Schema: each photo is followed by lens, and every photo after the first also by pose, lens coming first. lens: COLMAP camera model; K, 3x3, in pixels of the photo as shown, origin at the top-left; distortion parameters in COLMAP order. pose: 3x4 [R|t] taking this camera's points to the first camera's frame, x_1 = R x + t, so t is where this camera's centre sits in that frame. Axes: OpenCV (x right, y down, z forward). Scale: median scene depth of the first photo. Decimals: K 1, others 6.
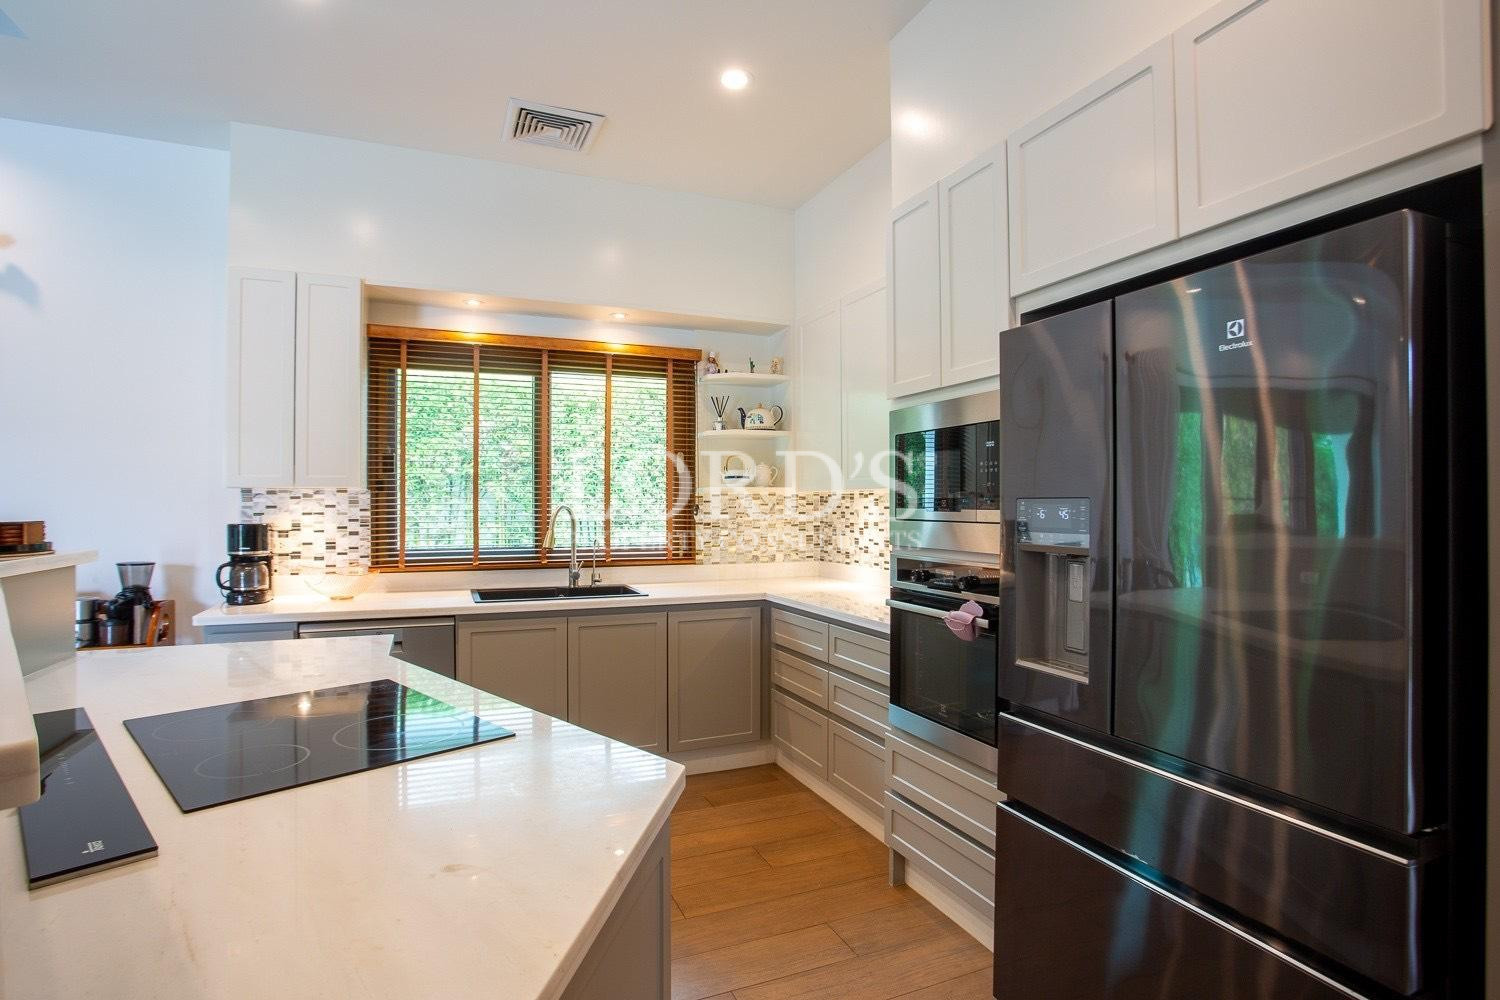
lens RADIAL K [[765.2, 0, 750.0], [0, 765.2, 500.0], [0, 0, 1]] dist [-0.027867, 0.000756]
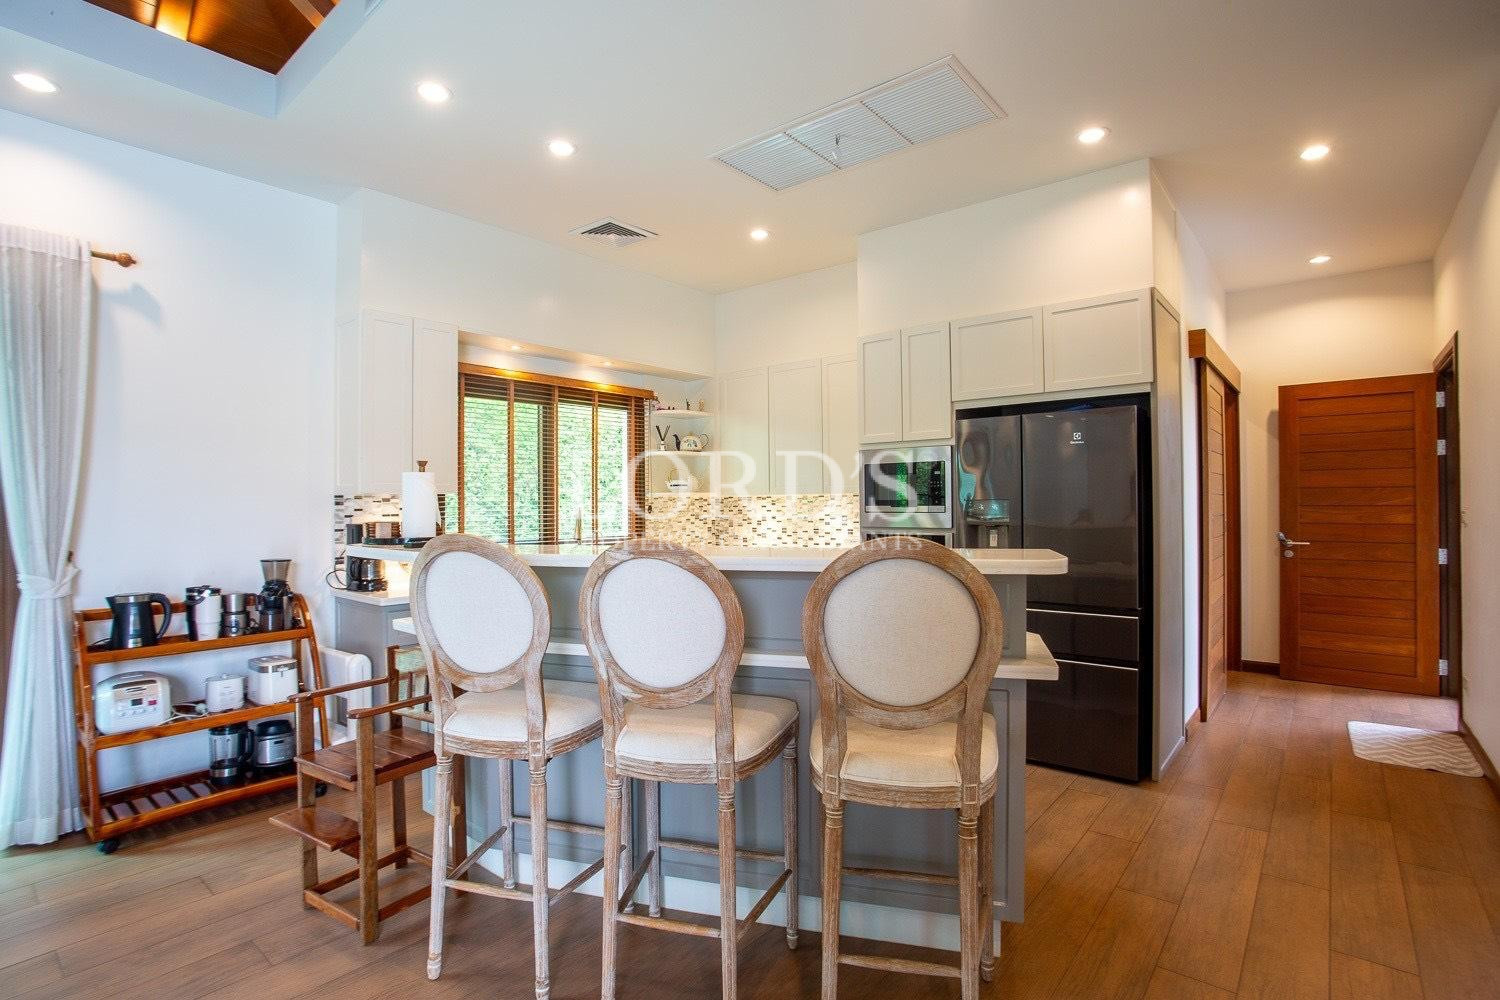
lens RADIAL K [[749.0, 0, 750.0], [0, 749.0, 500.0], [0, 0, 1]] dist [-0.050322, 0.000323]
pose [[0.878870, -0.003382, 0.477050, -0.574223], [0.003382, 0.999994, 0.000859, -0.004533], [-0.477050, 0.000858, 0.878876, -0.256956]]
